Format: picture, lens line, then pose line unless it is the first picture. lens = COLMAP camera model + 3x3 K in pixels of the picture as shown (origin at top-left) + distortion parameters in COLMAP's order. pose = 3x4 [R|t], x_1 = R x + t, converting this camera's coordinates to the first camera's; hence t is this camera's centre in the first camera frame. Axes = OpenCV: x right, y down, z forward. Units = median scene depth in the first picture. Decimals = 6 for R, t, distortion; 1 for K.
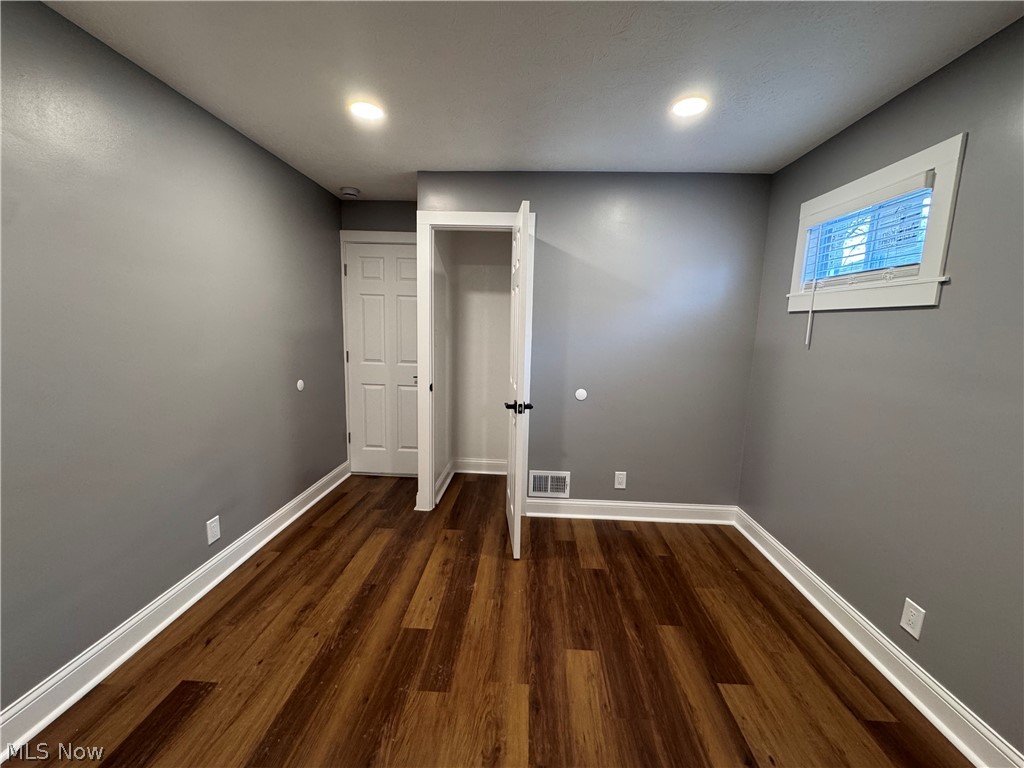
lens RADIAL K [[407.1, 0, 510.8], [0, 407.1, 382.7], [0, 0, 1]] dist [0.012445, 0.000798]
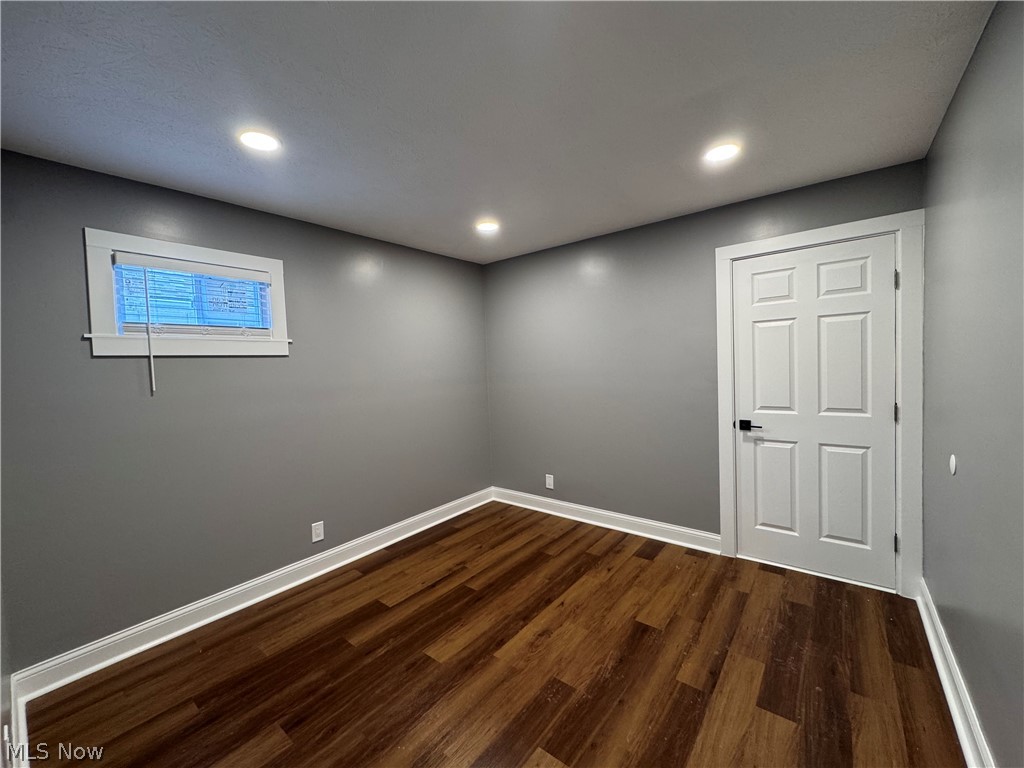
lens RADIAL K [[407.1, 0, 513.3], [0, 407.1, 379.0], [0, 0, 1]] dist [0.012445, 0.000798]
pose [[-0.811478, -0.016927, 0.584137, -0.671320], [0.099160, 0.981097, 0.166182, -0.259062], [-0.575908, 0.192776, -0.794460, 1.686743]]
